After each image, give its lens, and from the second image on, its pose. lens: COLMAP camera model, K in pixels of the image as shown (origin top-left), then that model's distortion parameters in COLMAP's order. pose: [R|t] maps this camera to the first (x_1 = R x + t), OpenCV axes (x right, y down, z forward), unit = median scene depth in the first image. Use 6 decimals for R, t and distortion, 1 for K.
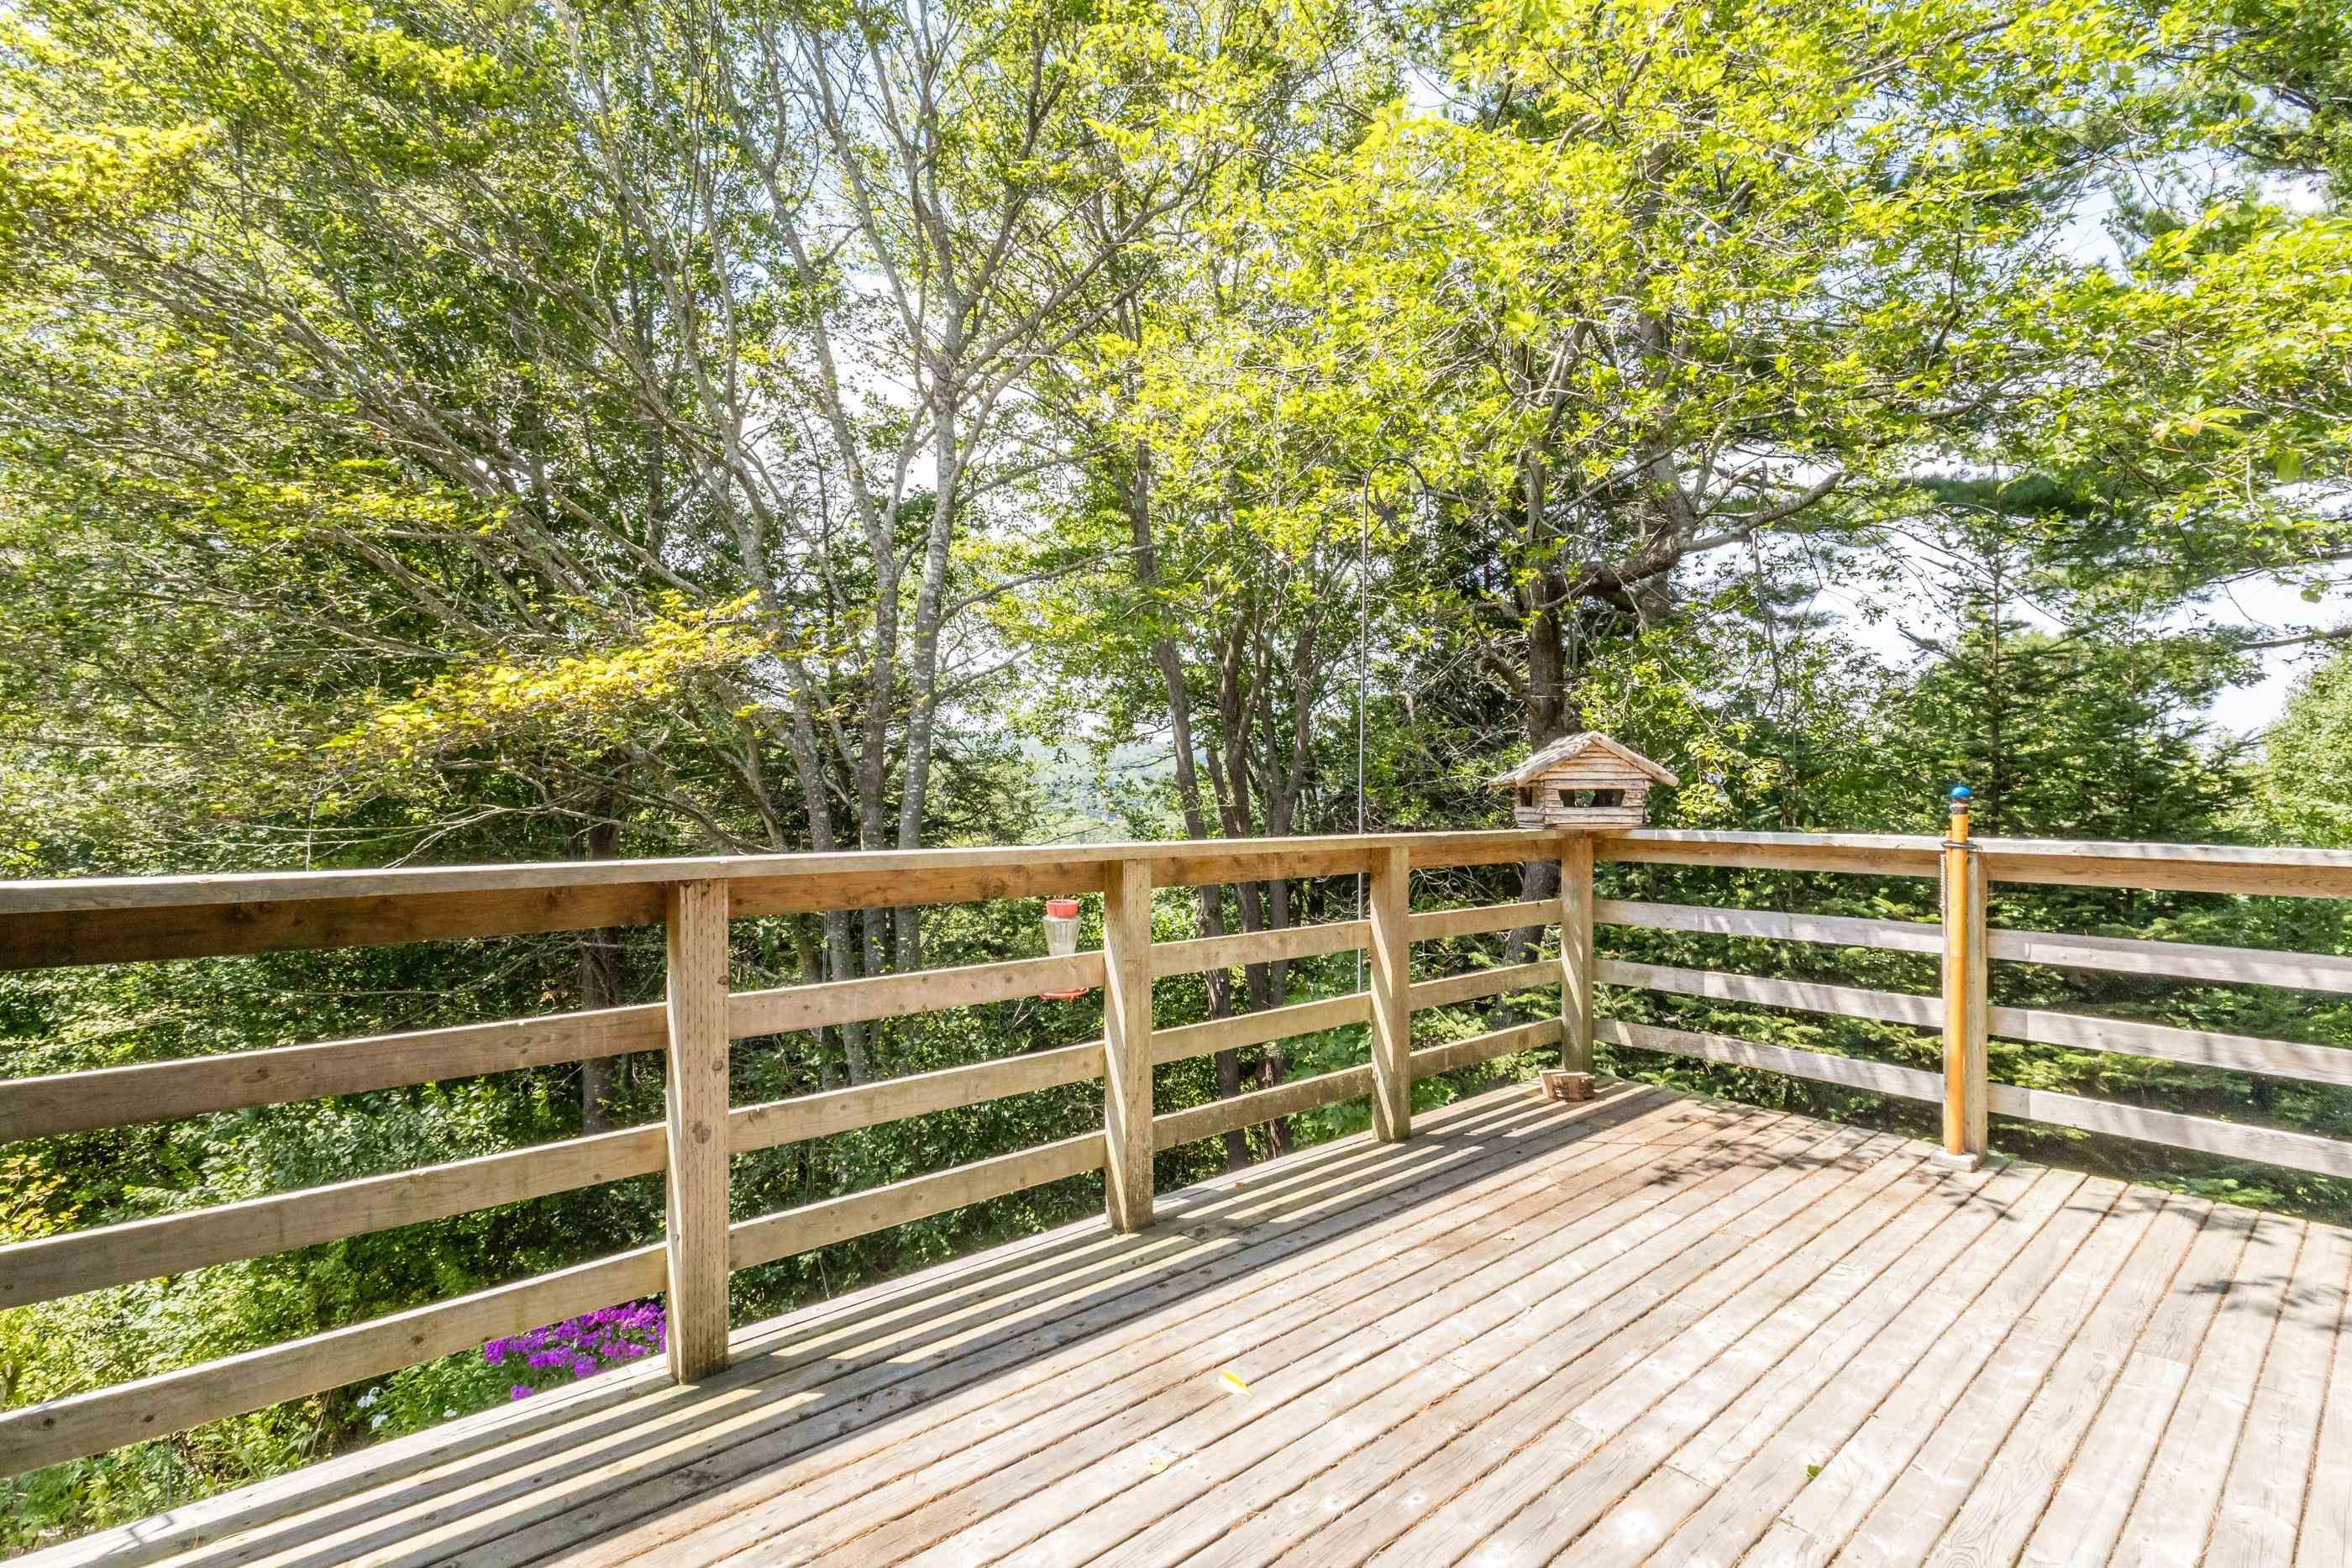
lens RADIAL K [[1089.6, 0, 1172.3], [0, 1089.6, 784.0], [0, 0, 1]] dist [0.004965, 0.000729]
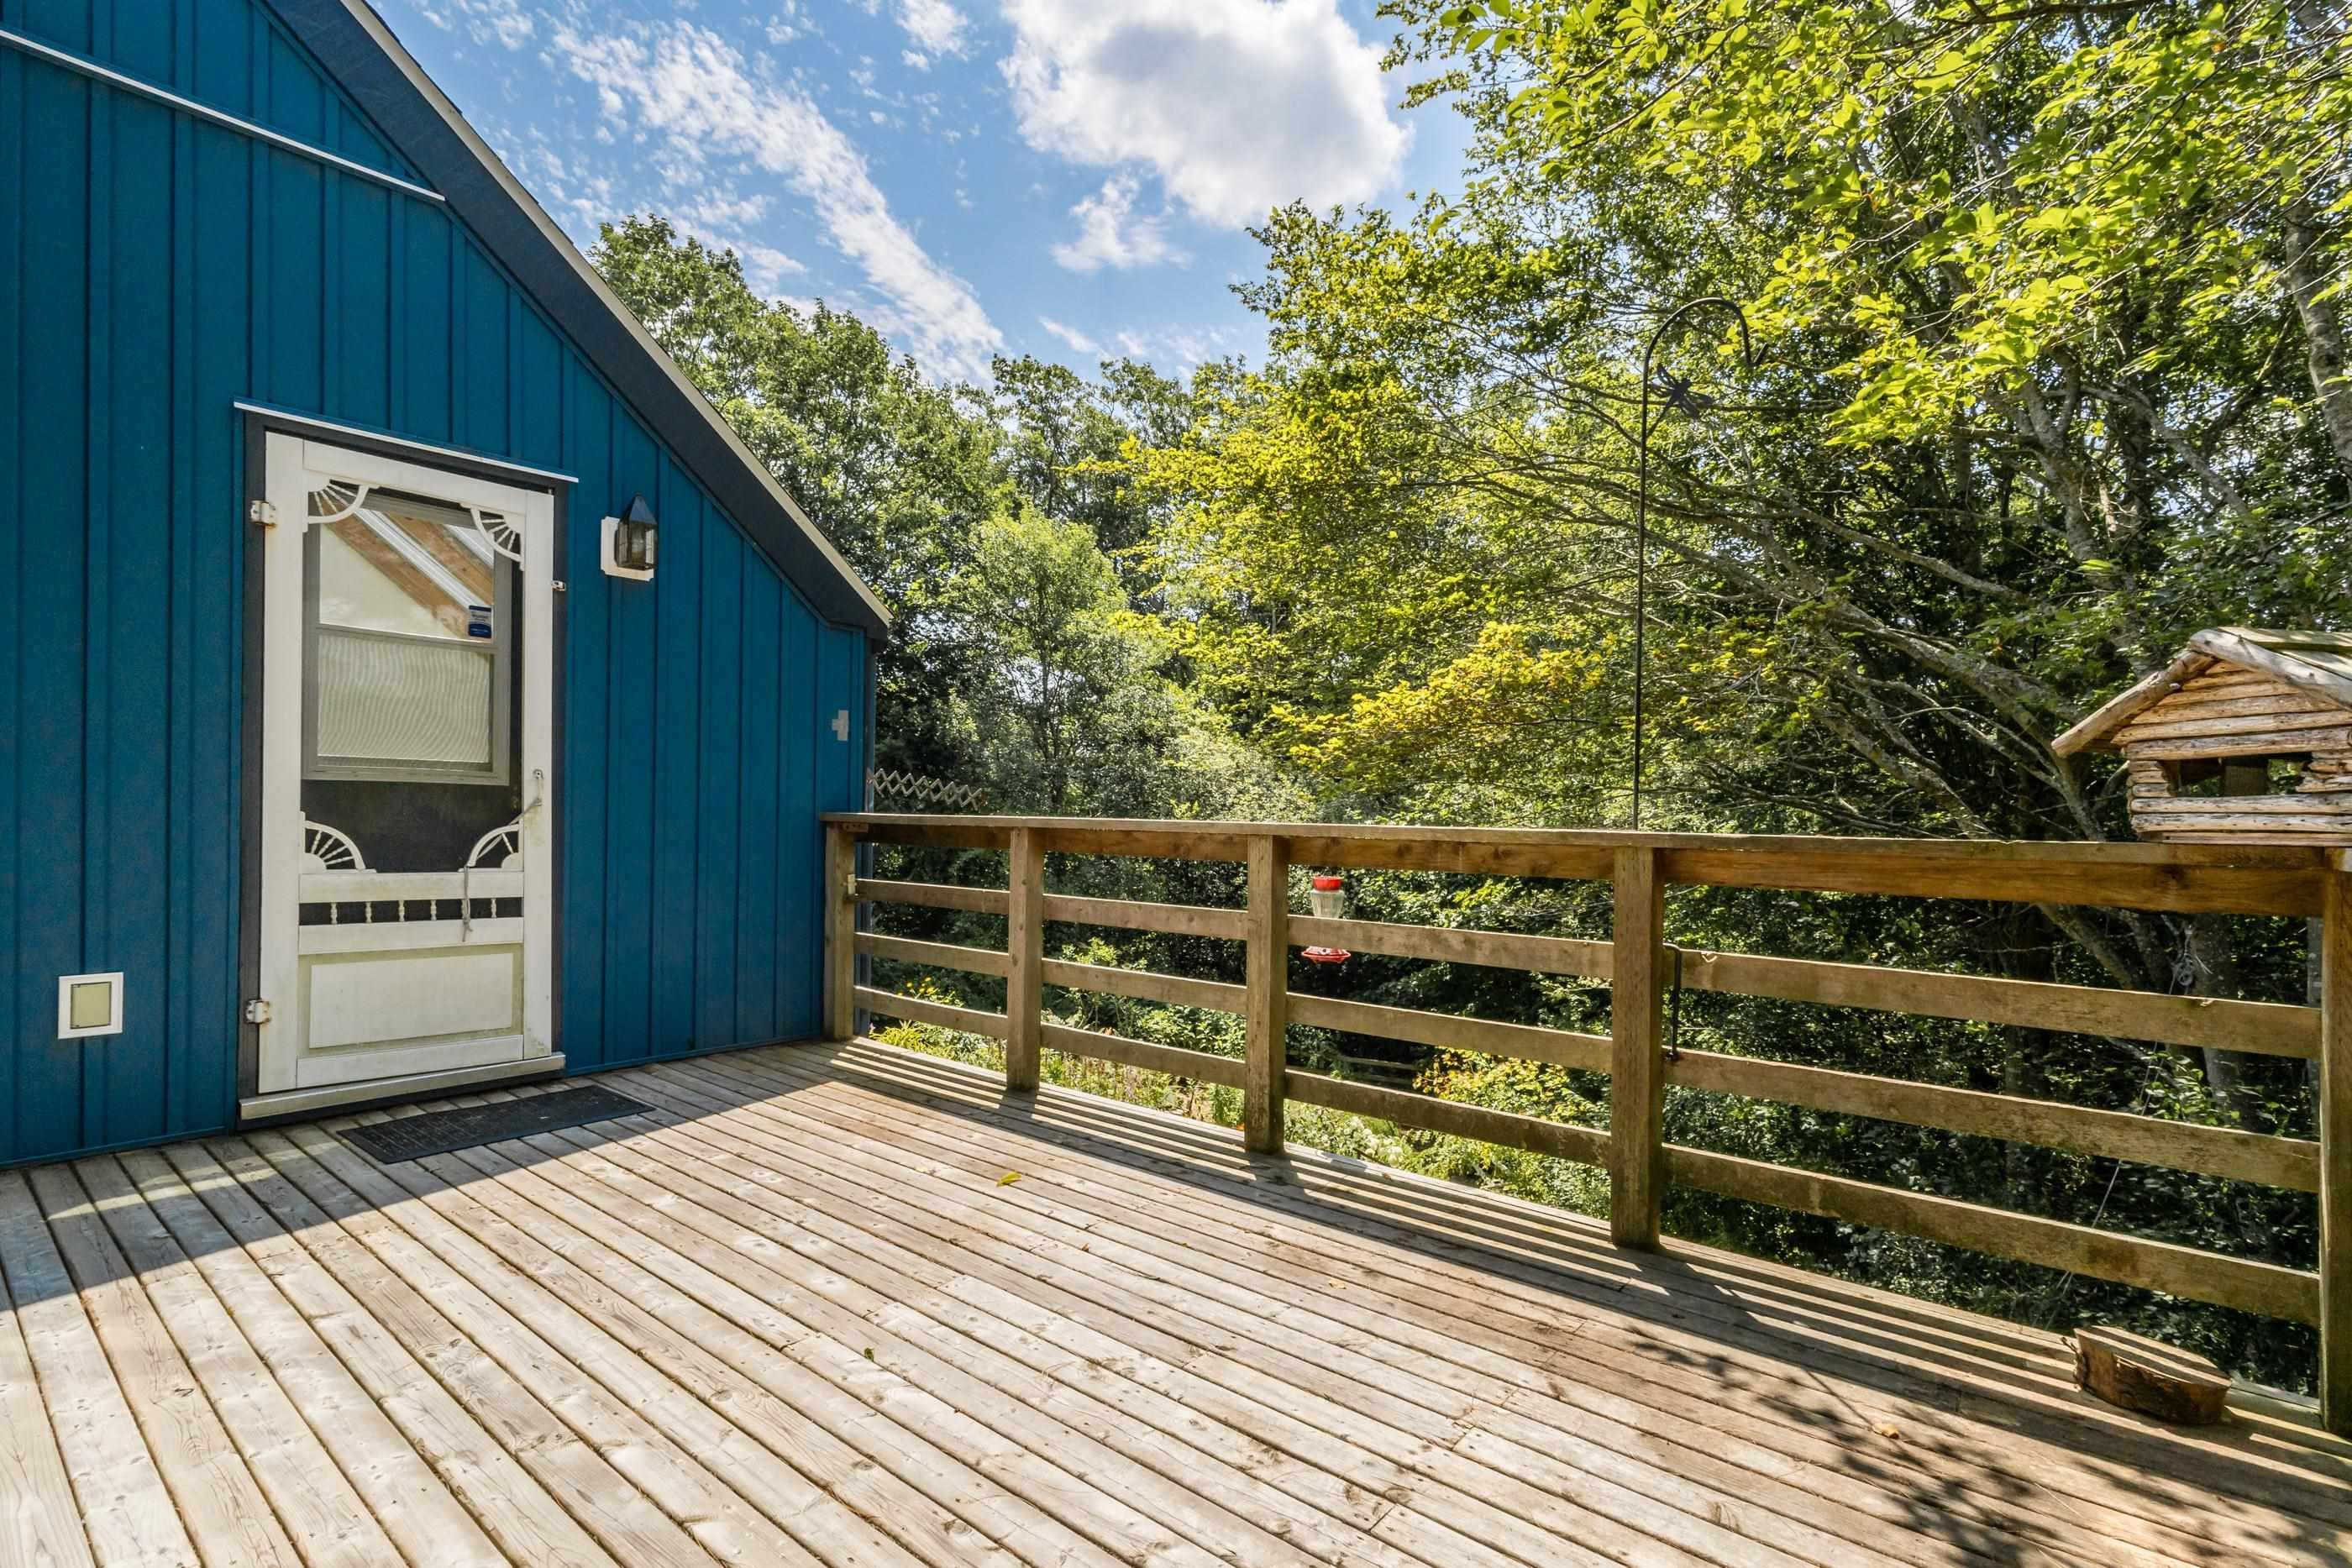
lens RADIAL K [[1089.6, 0, 1171.8], [0, 1089.6, 802.6], [0, 0, 1]] dist [0.004965, 0.000729]
pose [[0.145965, -0.013494, -0.989198, 1.058230], [-0.001113, 0.999904, -0.013804, 0.042760], [0.989289, 0.003116, 0.145936, 0.686452]]
